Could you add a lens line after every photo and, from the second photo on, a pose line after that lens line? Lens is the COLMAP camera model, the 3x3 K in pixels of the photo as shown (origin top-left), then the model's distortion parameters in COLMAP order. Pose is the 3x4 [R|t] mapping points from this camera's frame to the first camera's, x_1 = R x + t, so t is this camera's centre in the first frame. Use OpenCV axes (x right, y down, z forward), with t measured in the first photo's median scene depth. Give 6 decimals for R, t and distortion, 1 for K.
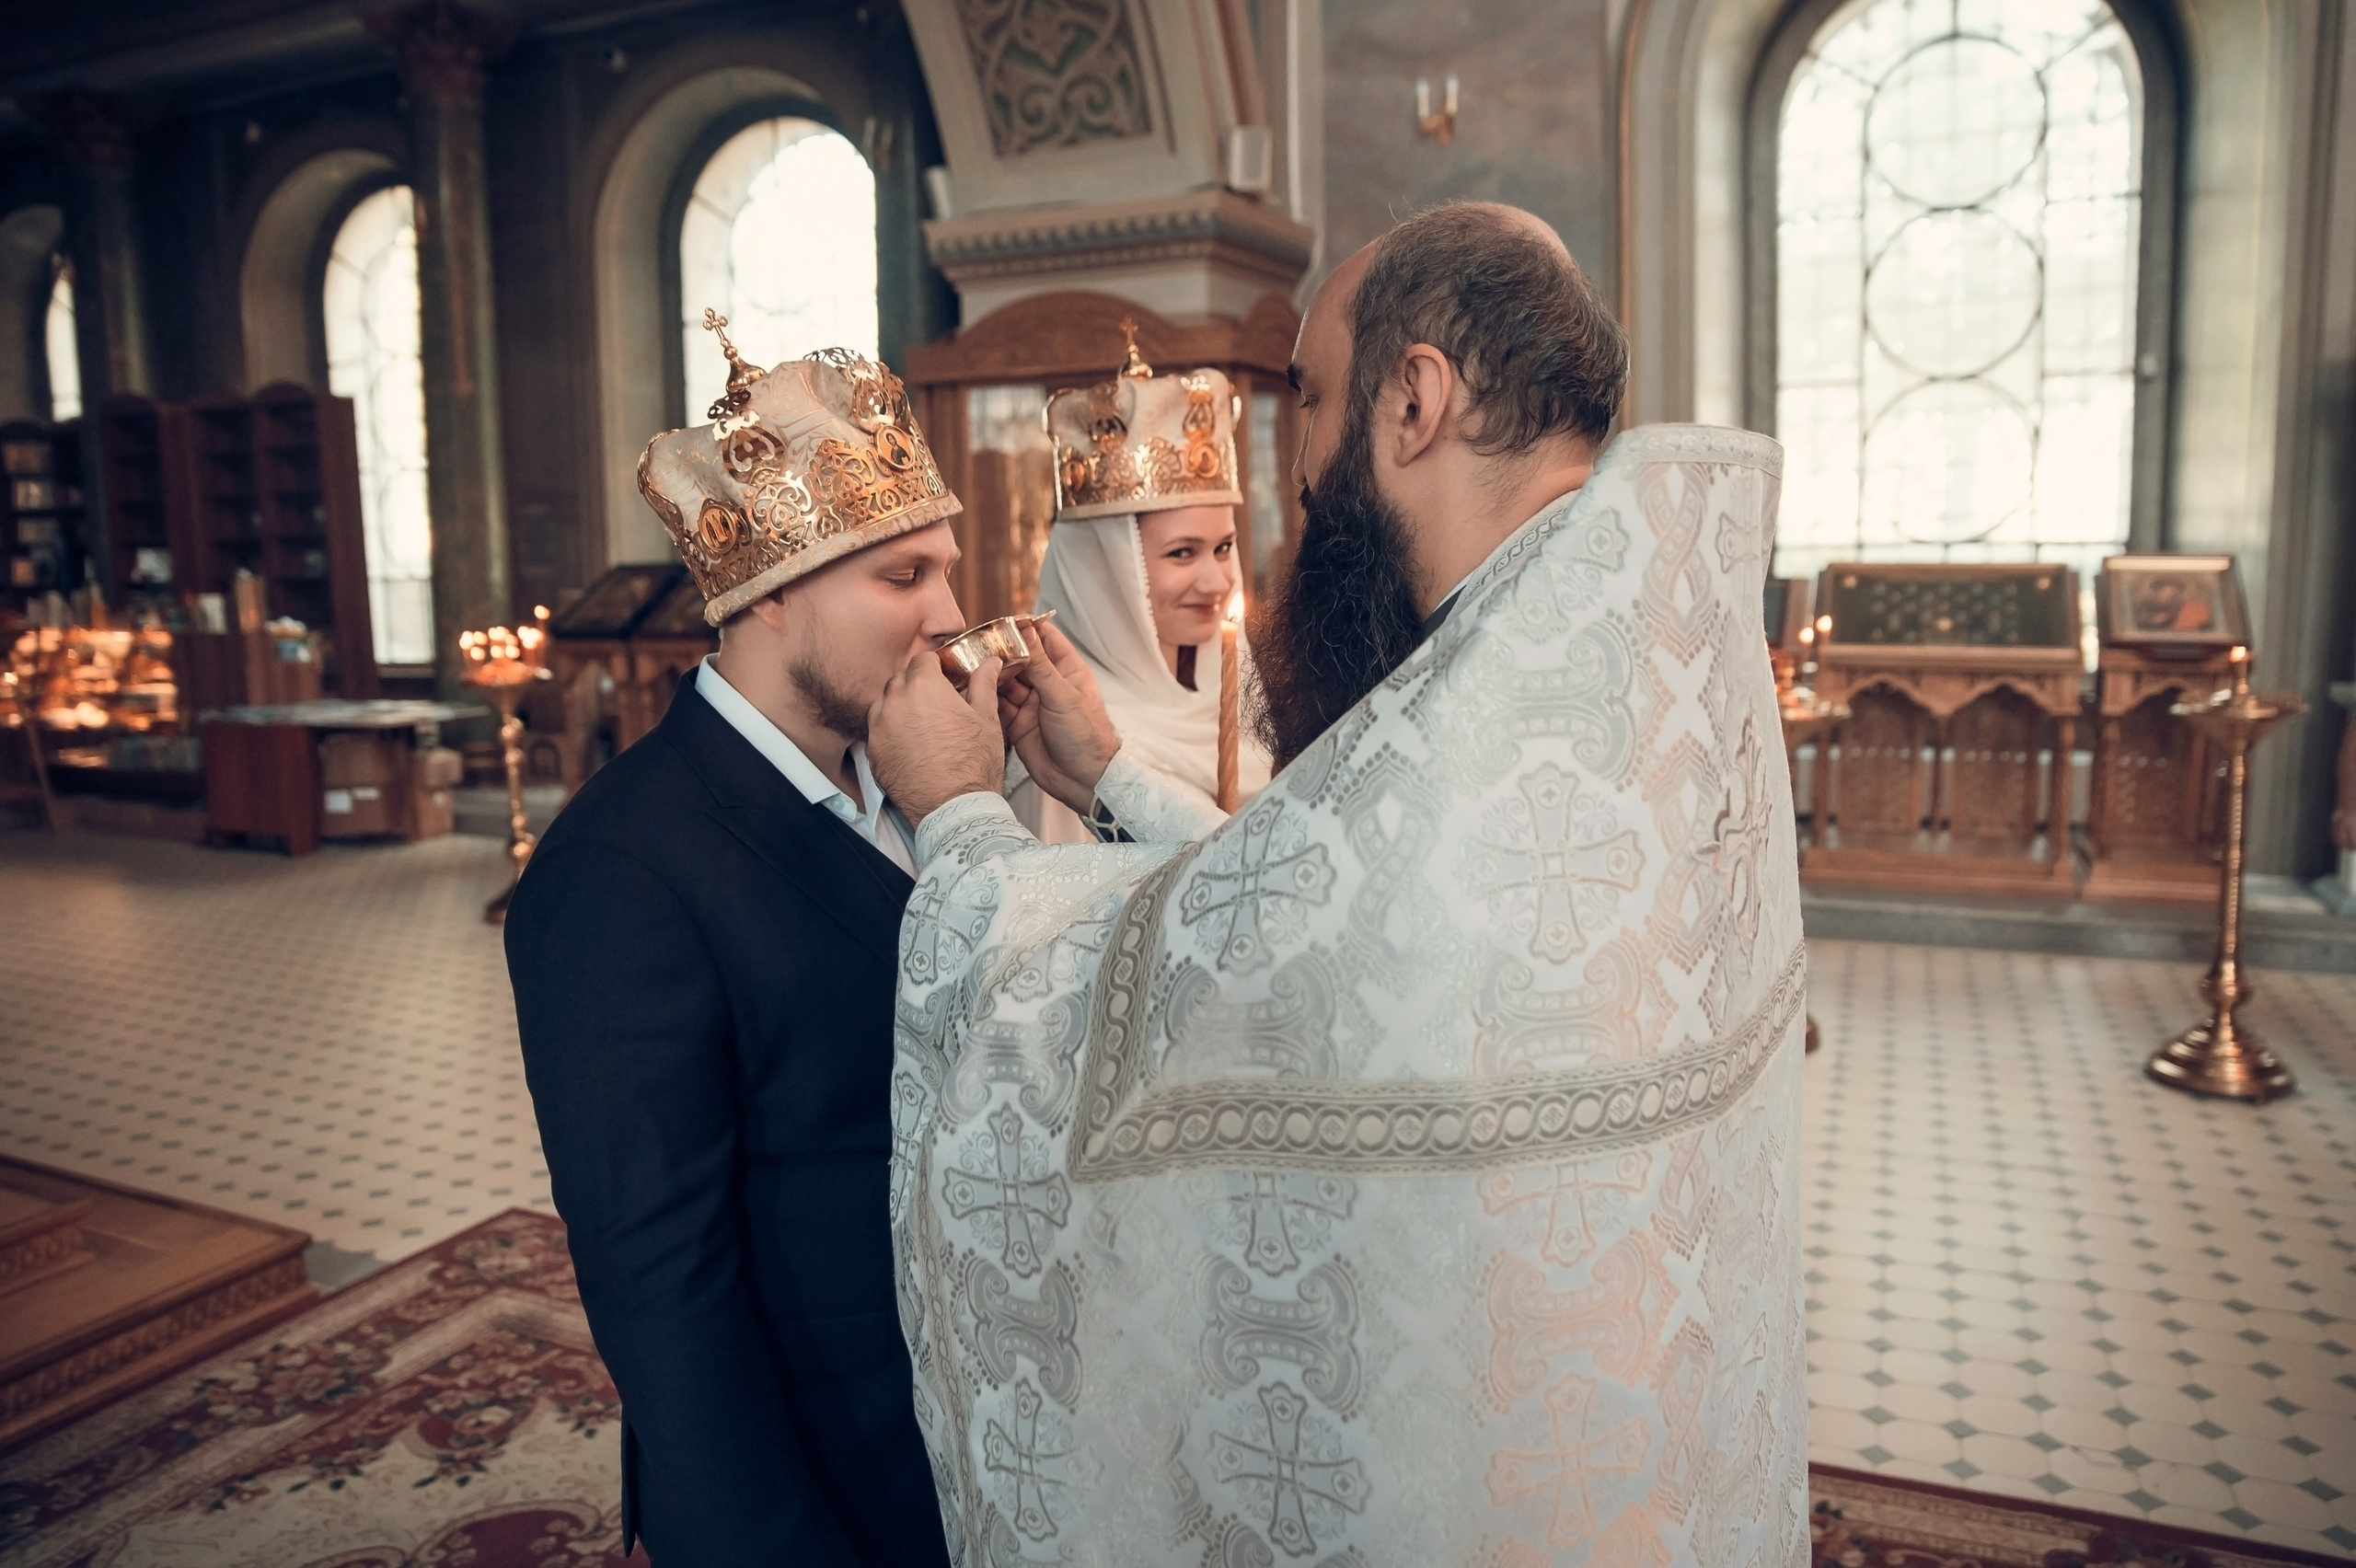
lens RADIAL K [[1636.1, 0, 1115.9], [0, 1636.1, 783.3], [0, 0, 1]] dist [-0.141136, 0.103750]
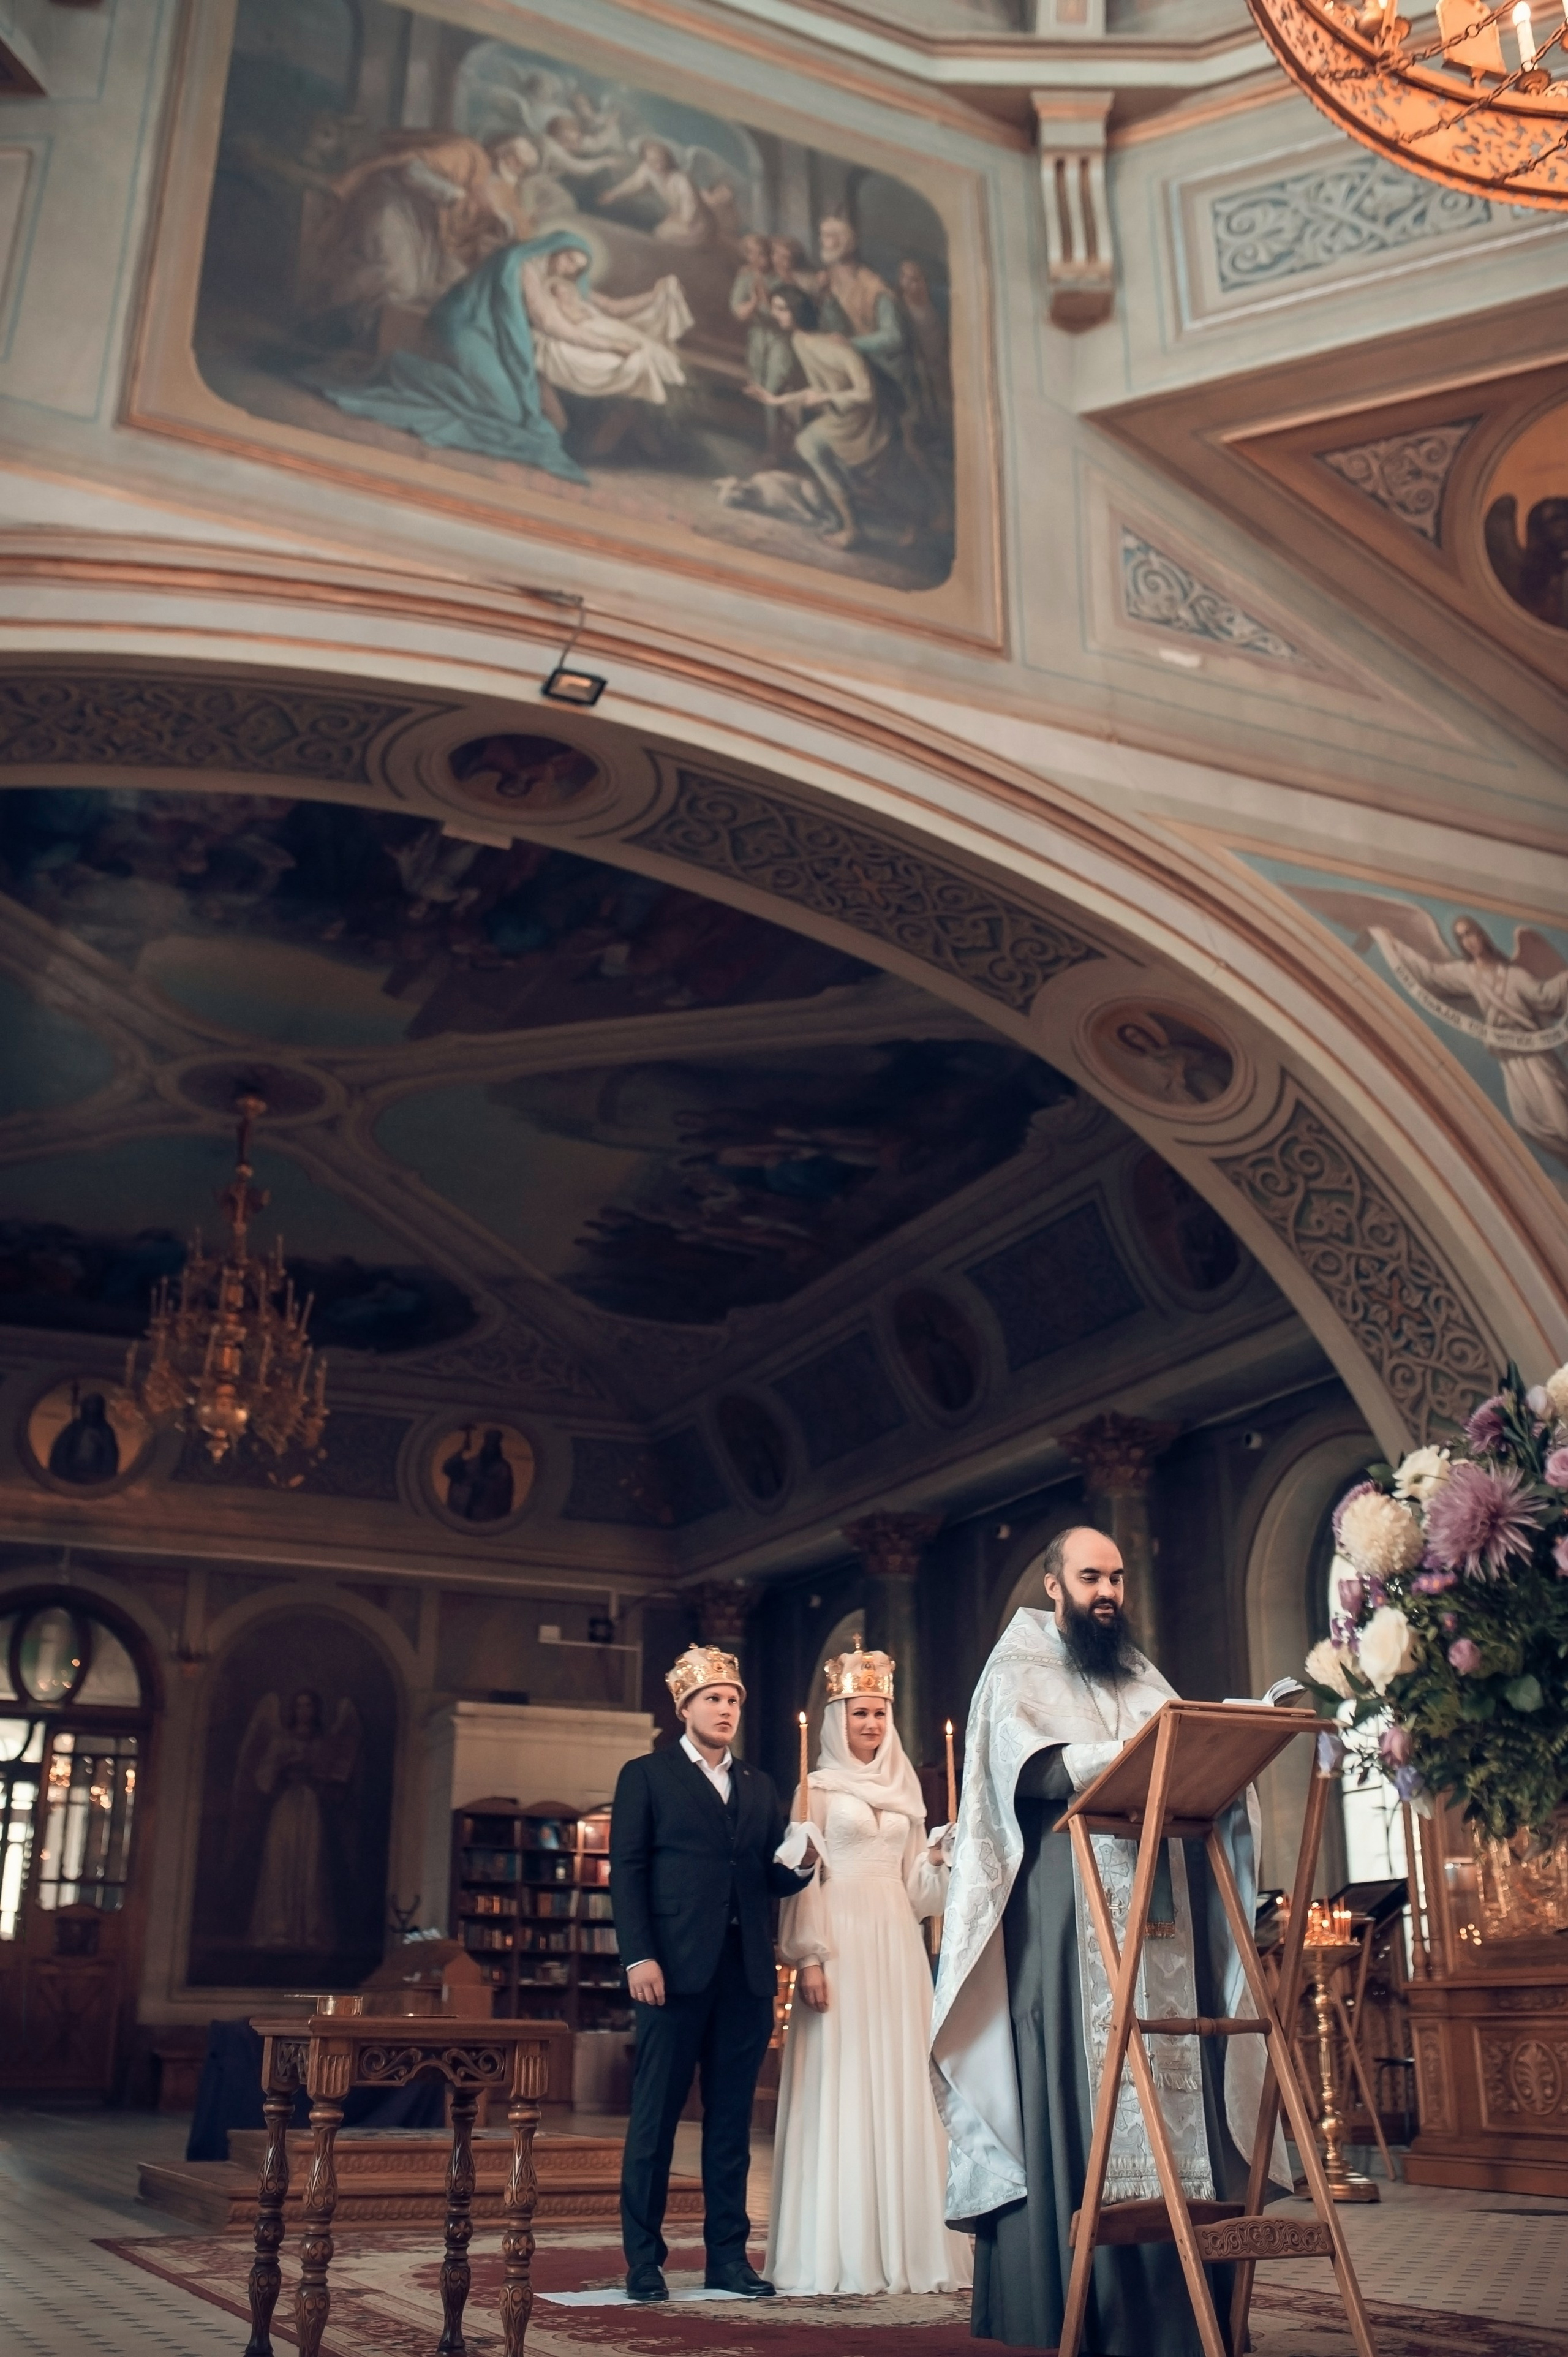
lens RADIAL K [[2223.6, 0, 784.0], [0, 2223.6, 1178.5], [0, 0, 1]] dist [-0.063630, 0.088791]
pose [[0.771604, -0.211946, -0.599755, 0.425625], [-0.110911, 0.883589, -0.454939, 0.139223], [0.626360, 0.417552, 0.658273, -0.344728]]
